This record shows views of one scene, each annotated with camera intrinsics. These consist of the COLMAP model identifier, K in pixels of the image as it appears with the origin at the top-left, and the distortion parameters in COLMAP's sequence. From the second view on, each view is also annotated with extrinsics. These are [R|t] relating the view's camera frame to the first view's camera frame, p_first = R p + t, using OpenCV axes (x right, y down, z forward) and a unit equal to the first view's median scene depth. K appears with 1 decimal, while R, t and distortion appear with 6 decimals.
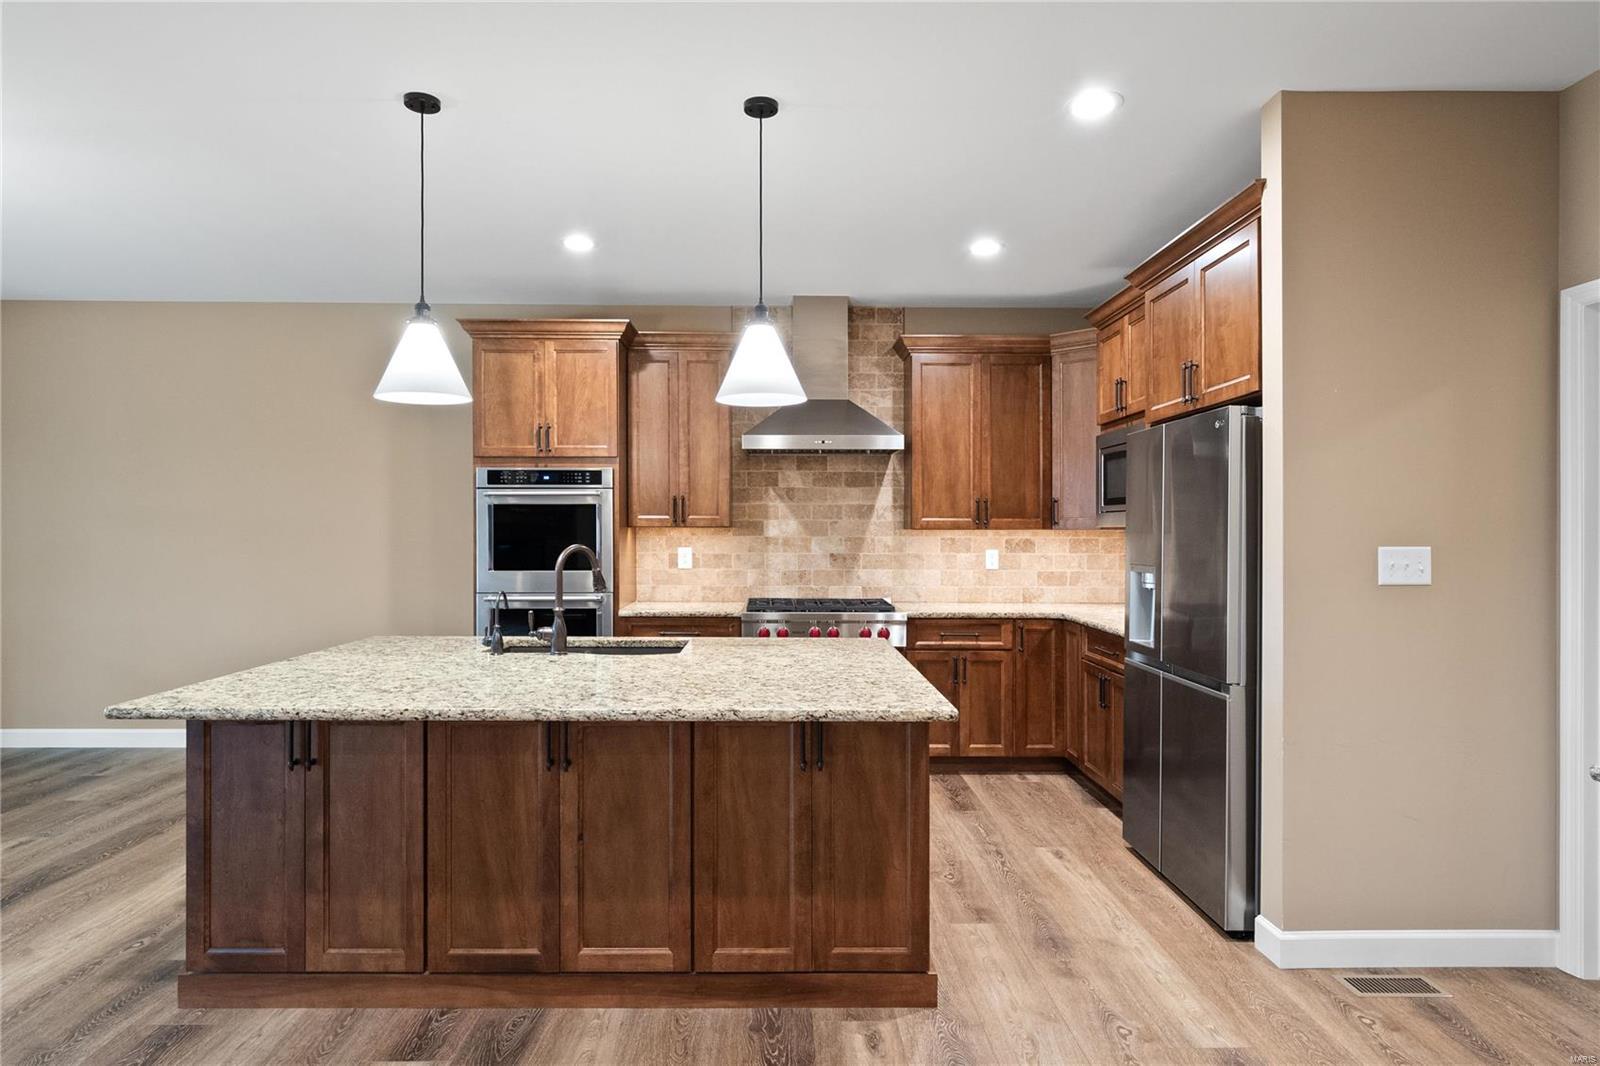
lens RADIAL K [[907.9, 0, 790.4], [0, 907.9, 531.0], [0, 0, 1]] dist [-0.000233, -0.000094]
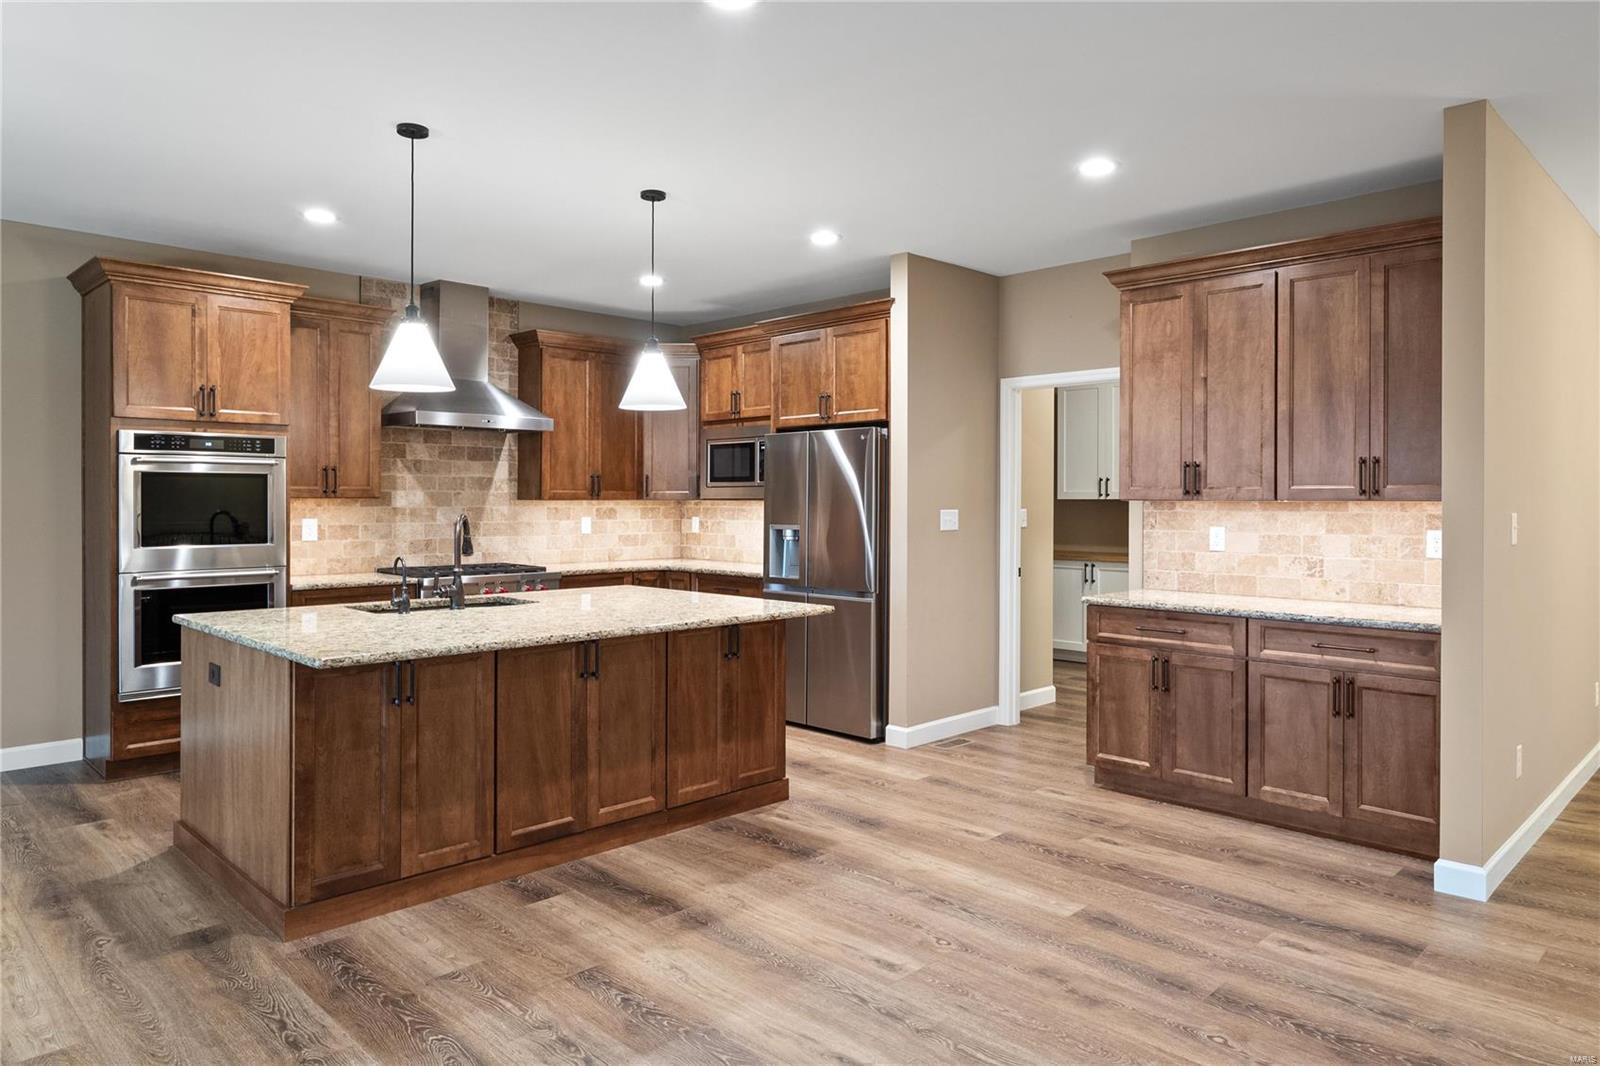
lens RADIAL K [[1019.4, 0, 805.8], [0, 1019.4, 502.5], [0, 0, 1]] dist [-0.002644, 0.001189]
pose [[0.714972, -0.002679, 0.699148, -0.558405], [0.000741, 0.999995, 0.003074, -0.002461], [-0.699153, -0.001680, 0.714970, -0.159484]]
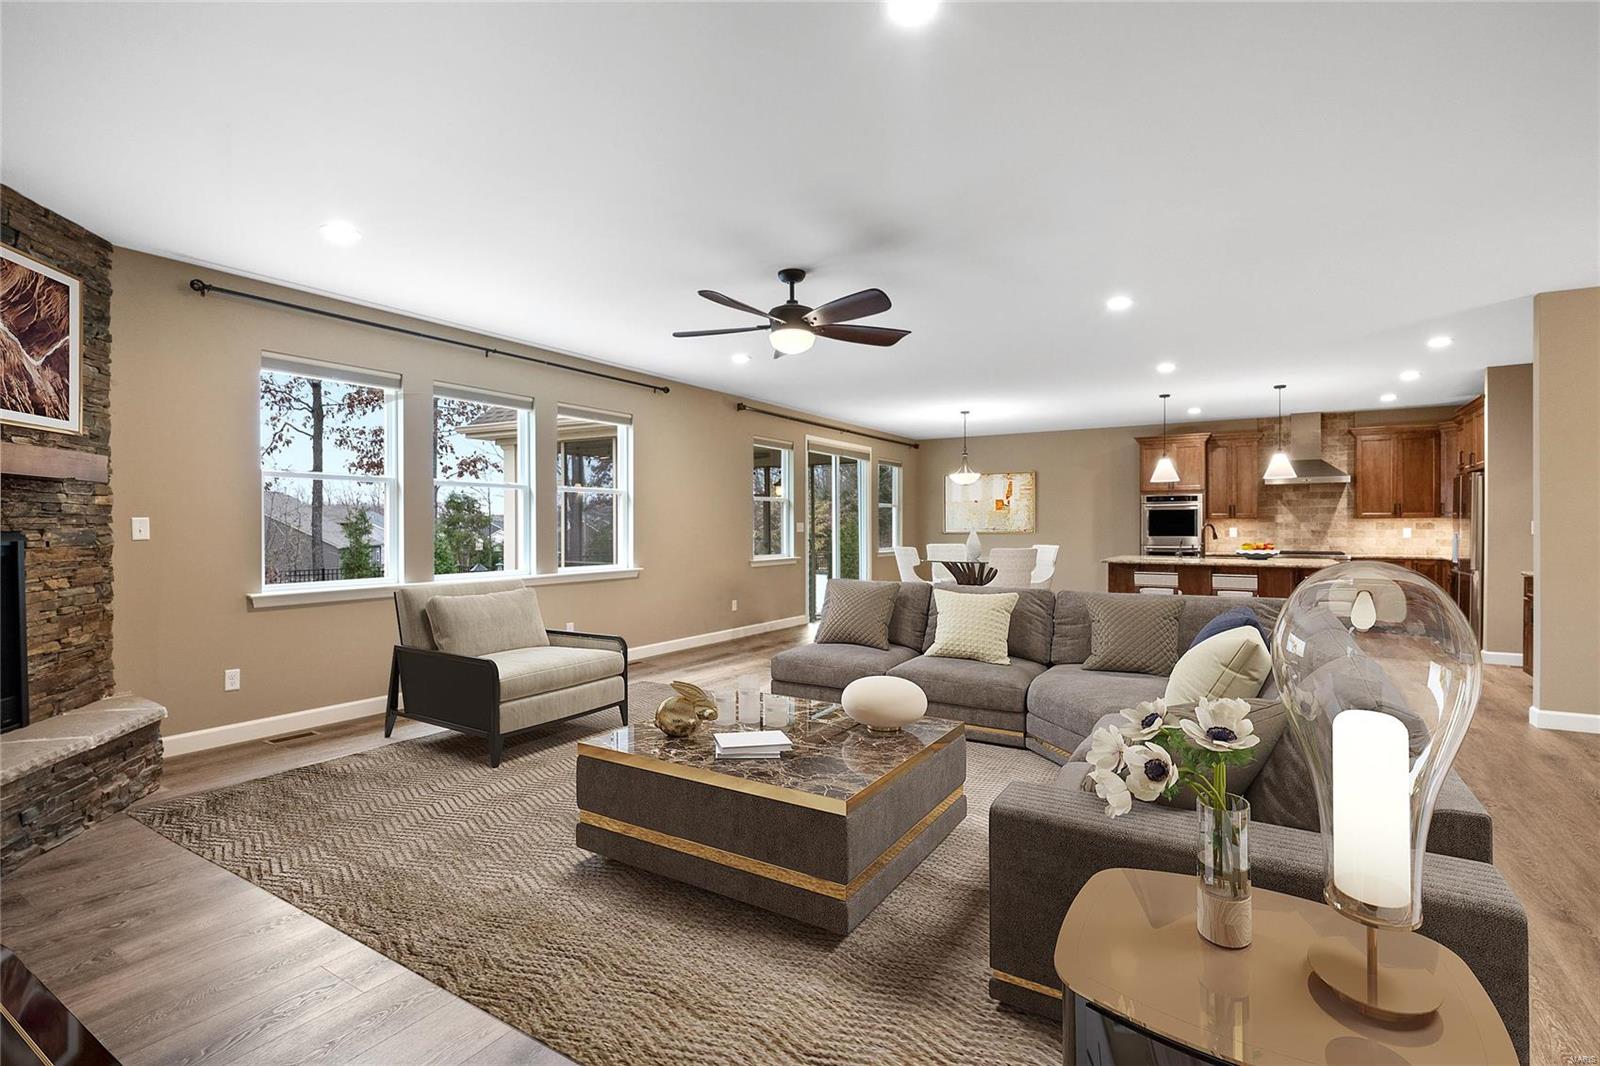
lens RADIAL K [[752.0, 0, 800.0], [0, 752.0, 533.0], [0, 0, 1]] dist [-0.004762, 0.000095]
pose [[0.837850, 0.000515, -0.545900, -0.000622], [0.003139, 0.999978, 0.005760, 0.019640], [0.545891, -0.006539, 0.837831, -1.281453]]
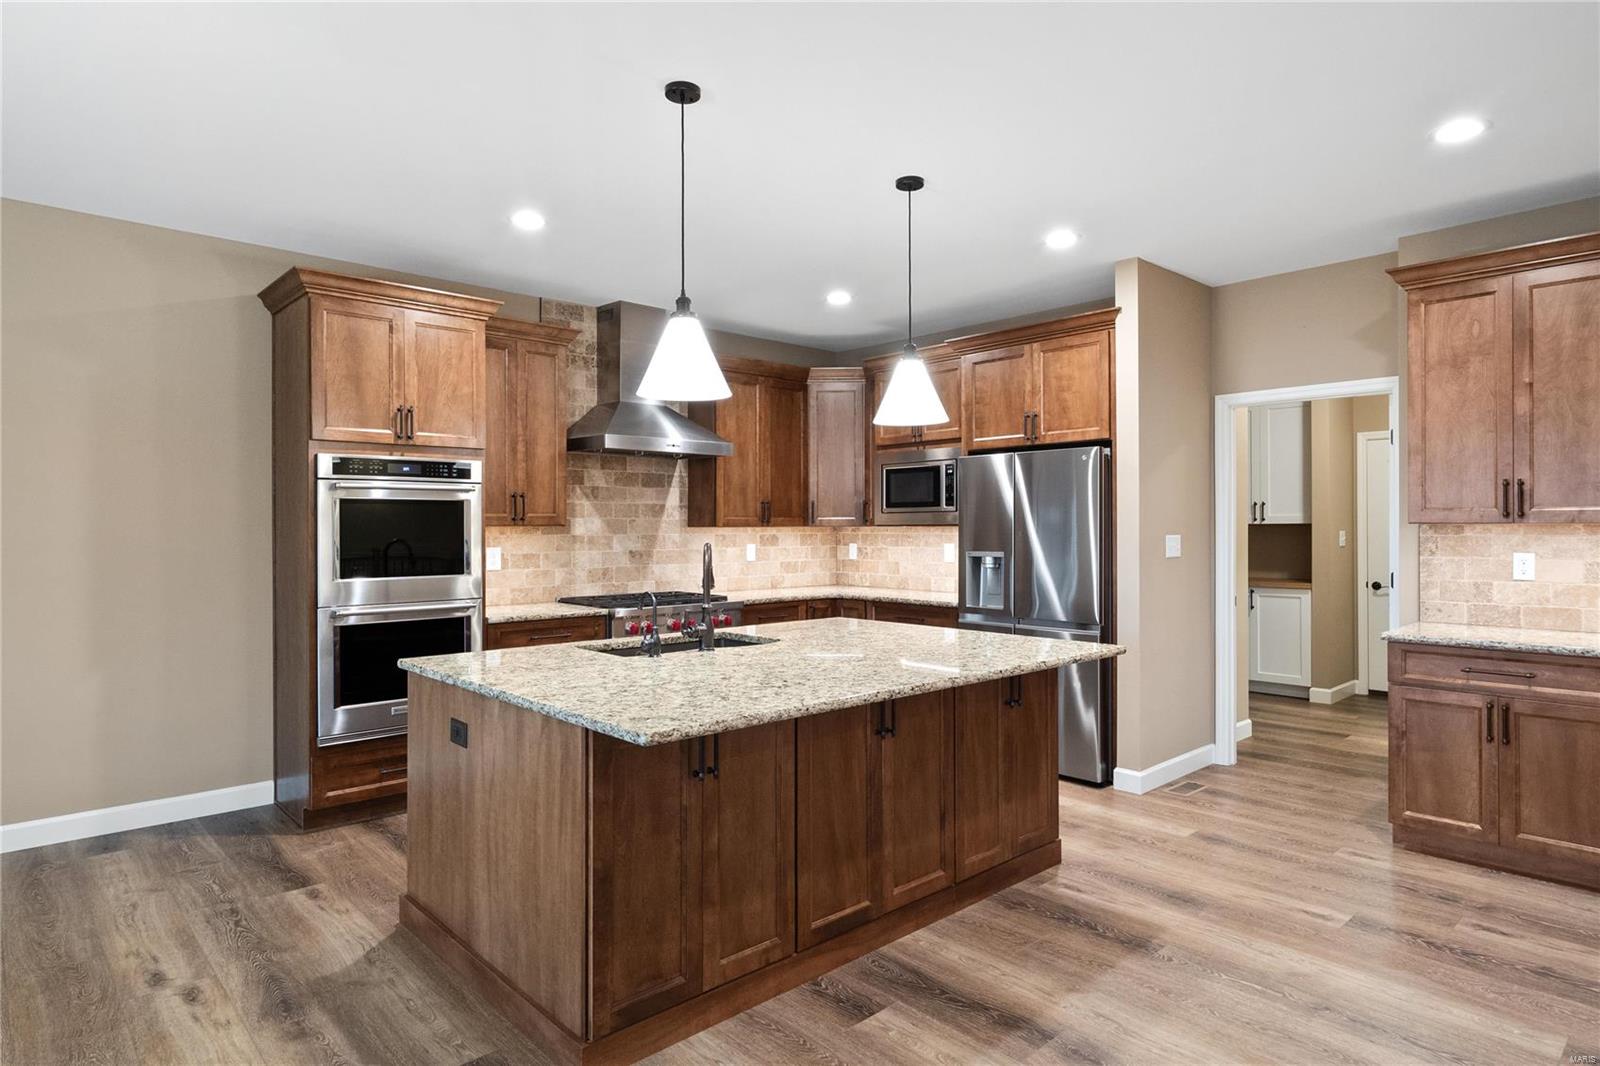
lens RADIAL K [[898.8, 0, 798.2], [0, 898.8, 523.9], [0, 0, 1]] dist [-0.001042, -0.001525]
pose [[0.743401, -0.002452, 0.668842, -0.563649], [0.005846, 0.999979, -0.002832, -0.002010], [-0.668820, 0.006016, 0.743400, 0.117665]]
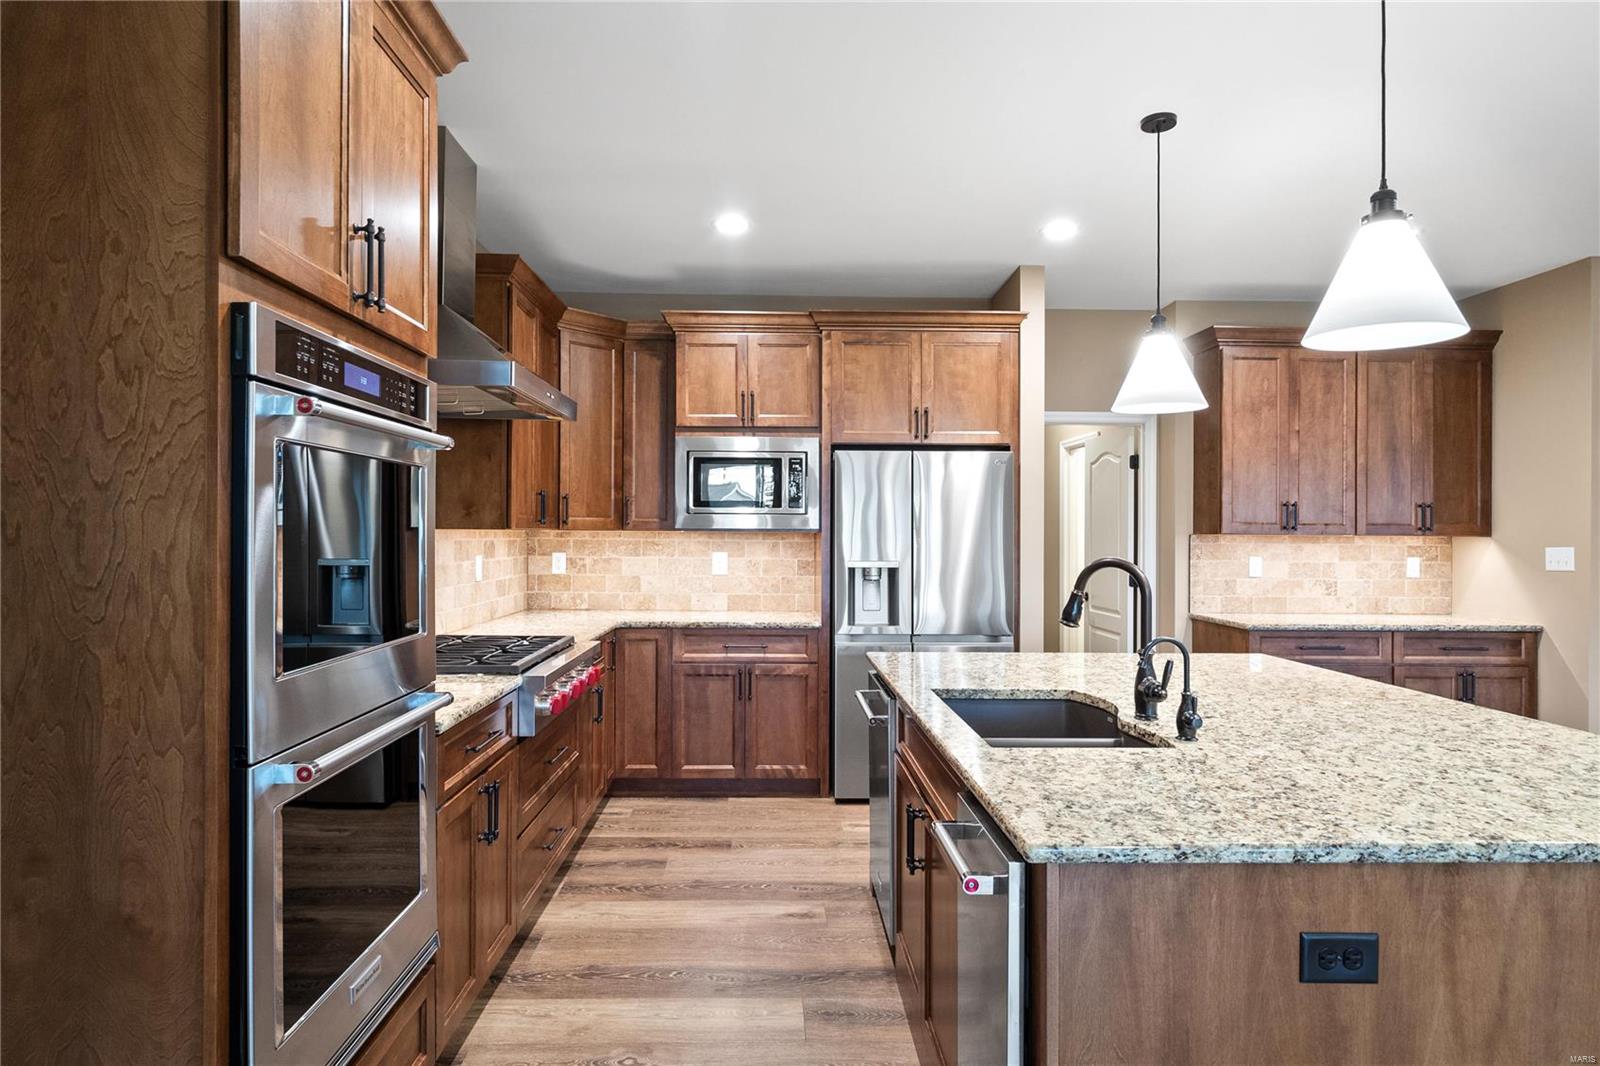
lens RADIAL K [[907.9, 0, 790.4], [0, 907.9, 531.0], [0, 0, 1]] dist [-0.000233, -0.000094]
pose [[-0.015696, -0.001164, 0.999876, -0.617974], [-0.006468, 0.999979, 0.001063, -0.002875], [-0.999856, -0.006450, -0.015703, 0.842089]]
